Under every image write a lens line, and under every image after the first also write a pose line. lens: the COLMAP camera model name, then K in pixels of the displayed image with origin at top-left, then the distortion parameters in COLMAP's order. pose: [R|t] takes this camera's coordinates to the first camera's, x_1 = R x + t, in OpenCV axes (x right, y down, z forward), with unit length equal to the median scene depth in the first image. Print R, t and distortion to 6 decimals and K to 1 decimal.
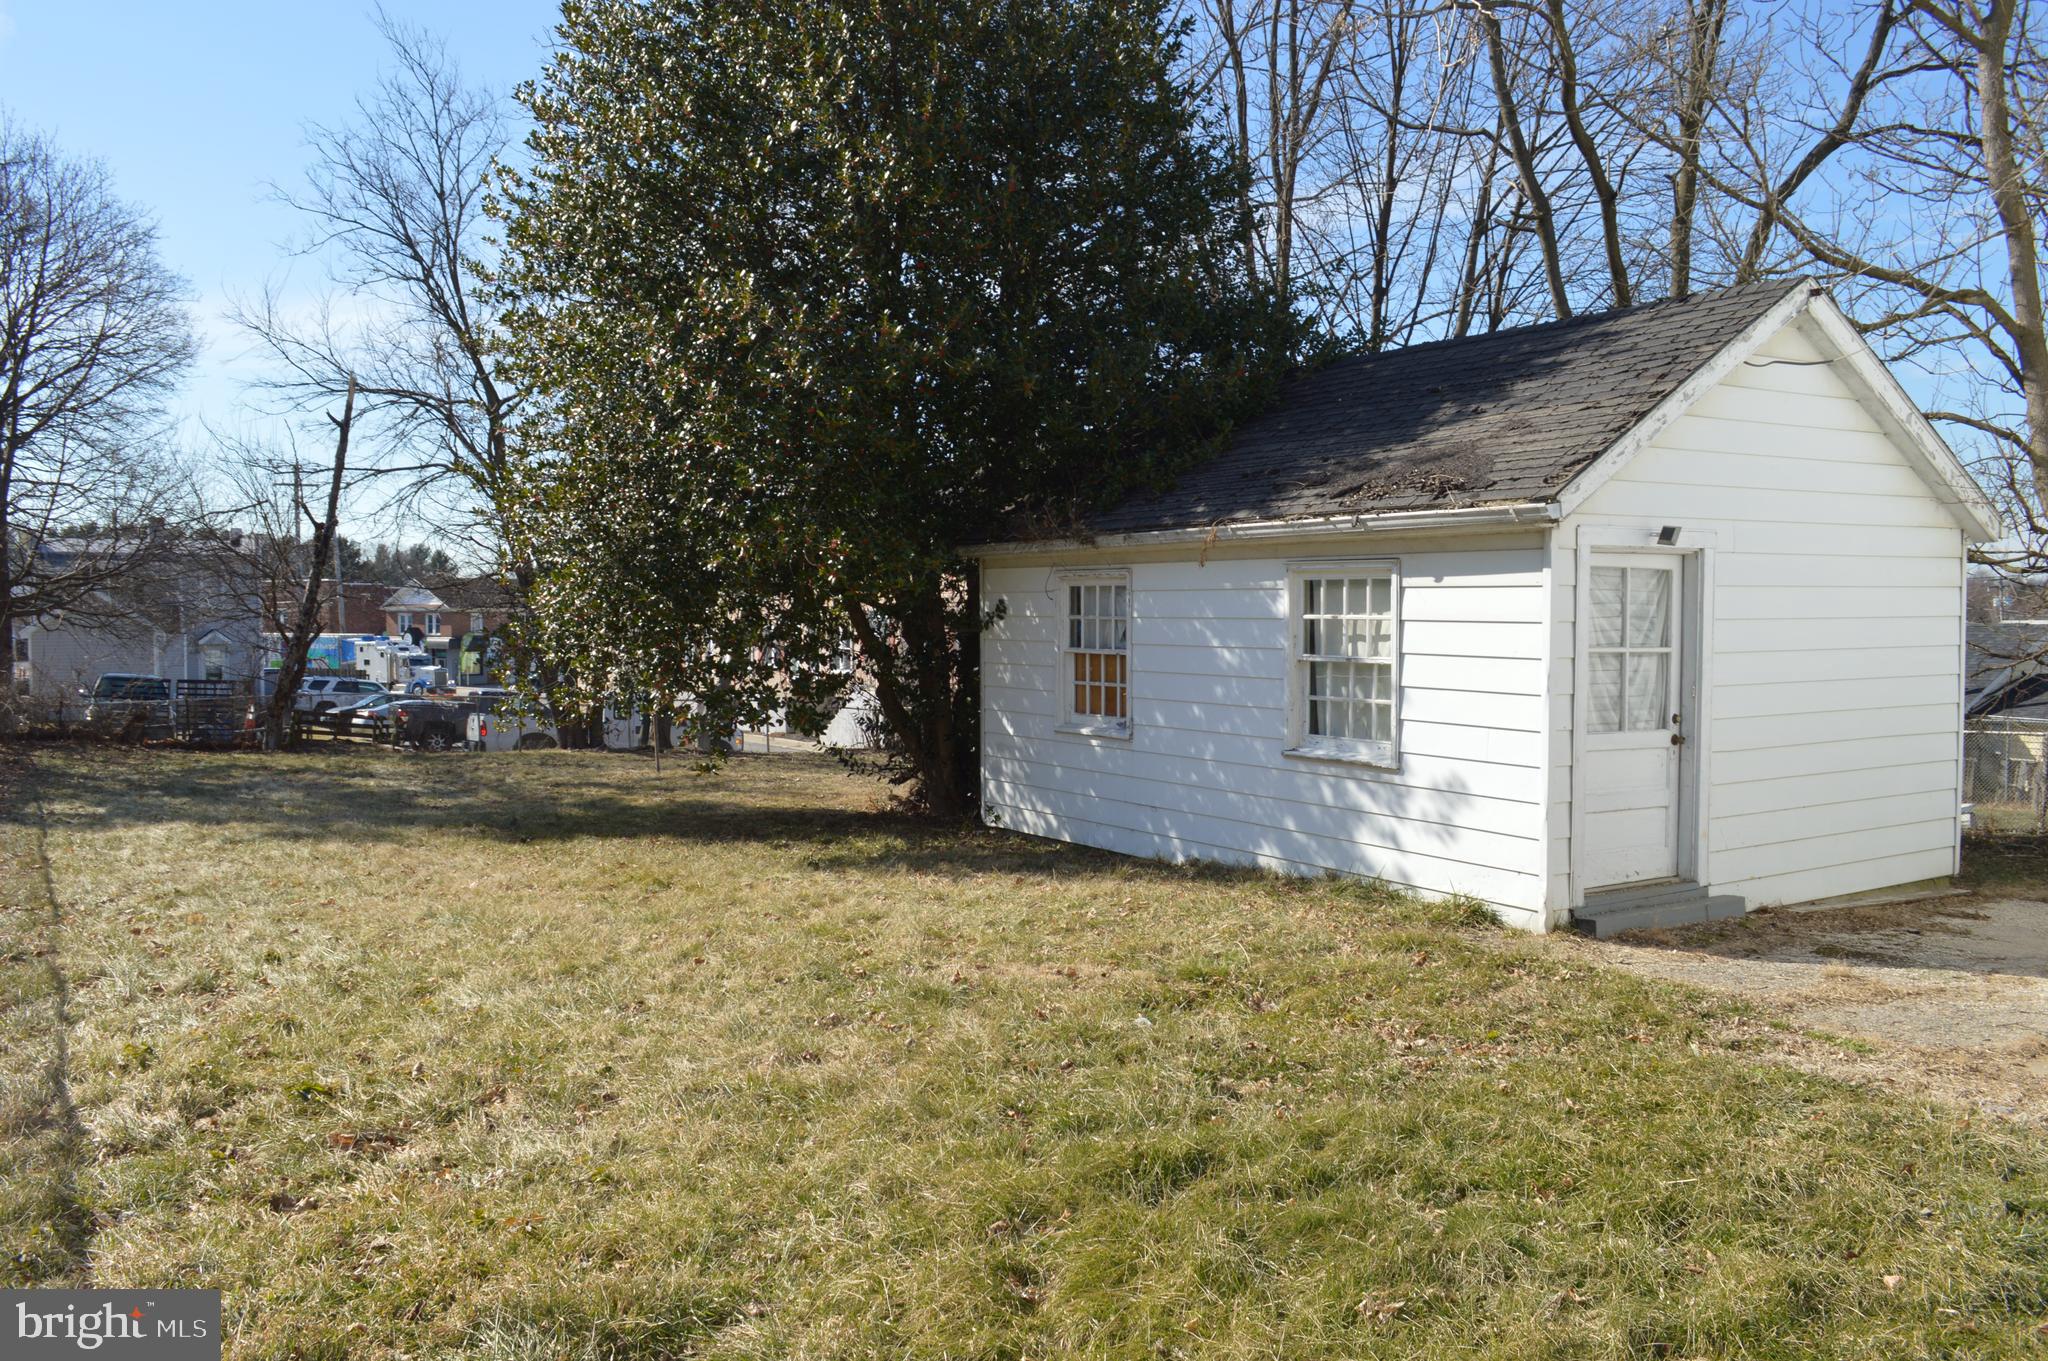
lens RADIAL K [[1622.7, 0, 1024.2], [0, 1622.7, 680.5], [0, 0, 1]] dist [-0.003408, 0.005956]
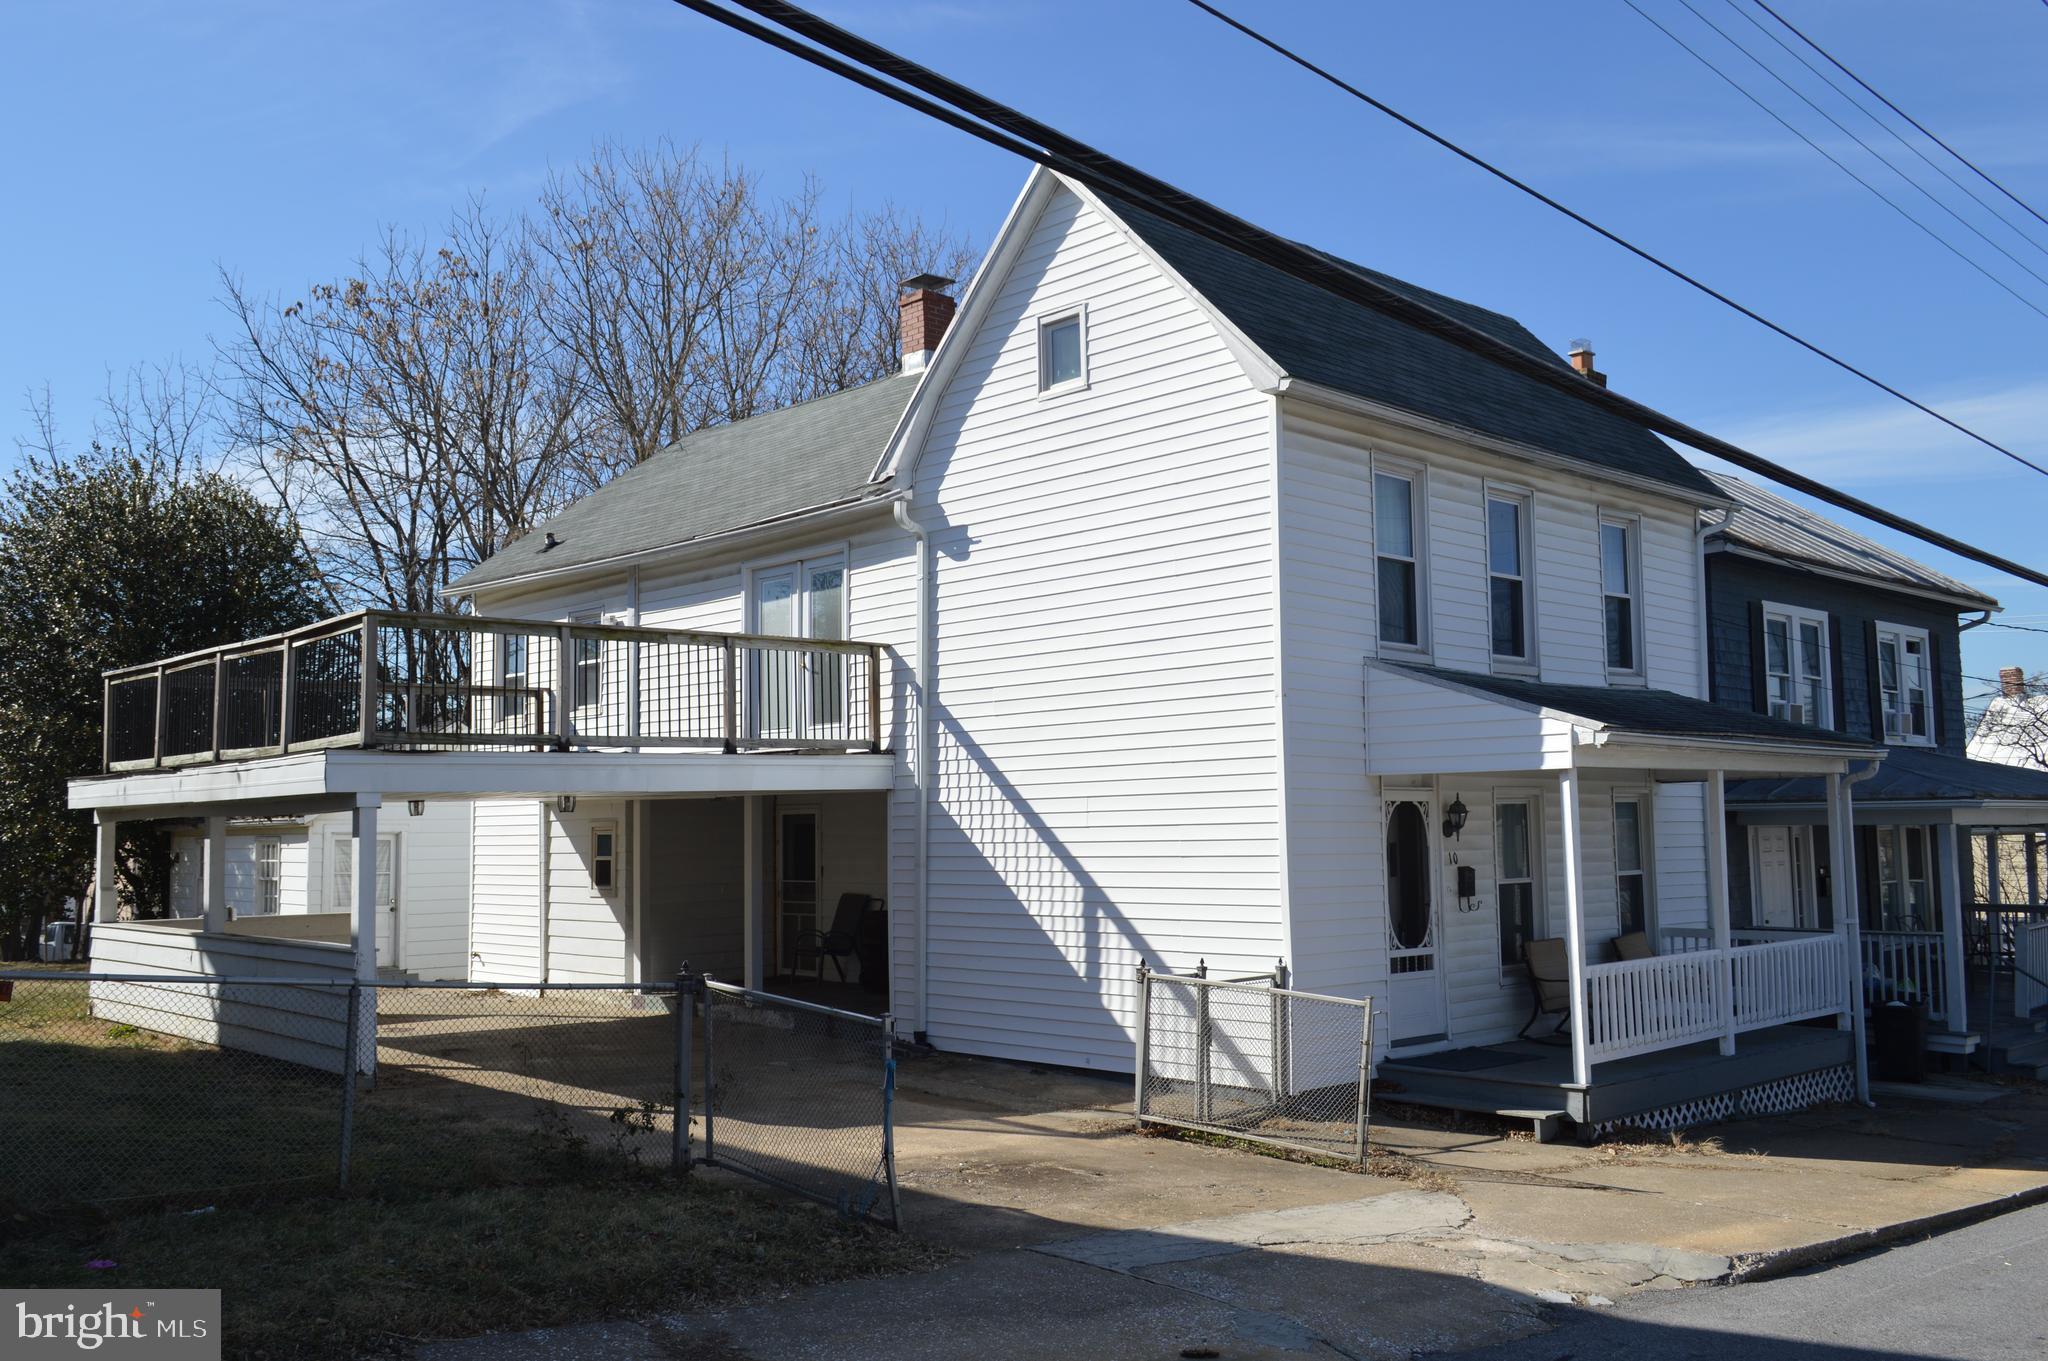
lens RADIAL K [[1752.7, 0, 1019.6], [0, 1752.7, 682.8], [0, 0, 1]] dist [-0.017950, -0.004241]
pose [[0.982620, 0.008043, 0.185456, 0.905893], [0.017653, 0.990484, -0.136489, 0.079877], [-0.184789, 0.137391, 0.973127, -1.939102]]
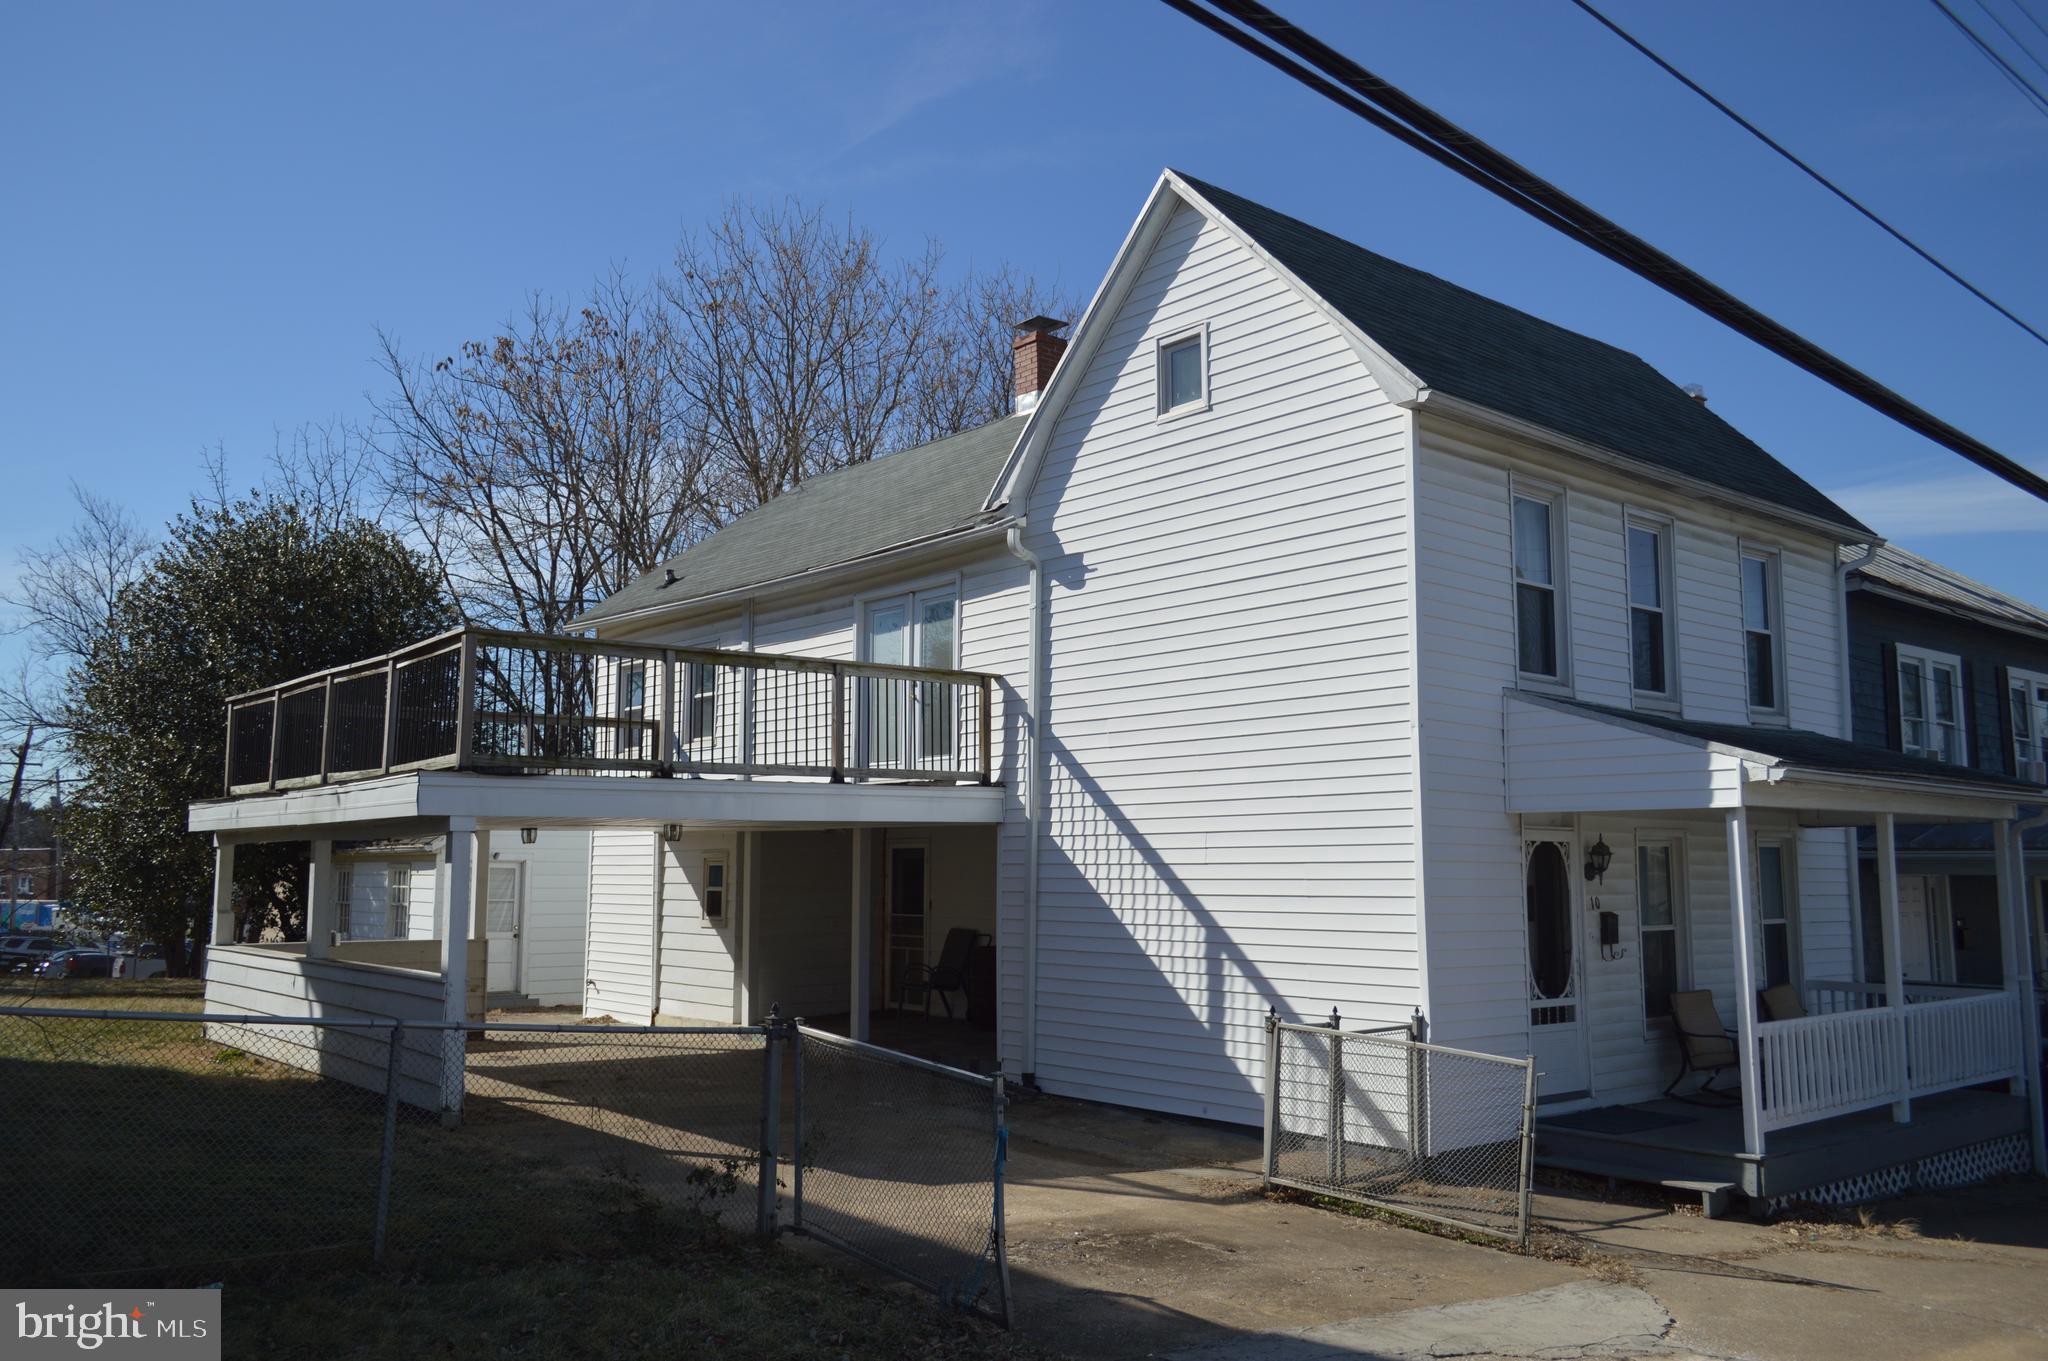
lens RADIAL K [[1604.2, 0, 1025.4], [0, 1604.2, 684.9], [0, 0, 1]] dist [-0.007425, 0.004576]
pose [[0.991289, 0.022782, 0.129722, 0.923142], [-0.000739, 0.985873, -0.167492, 0.073616], [-0.131705, 0.165937, 0.977302, -1.745980]]
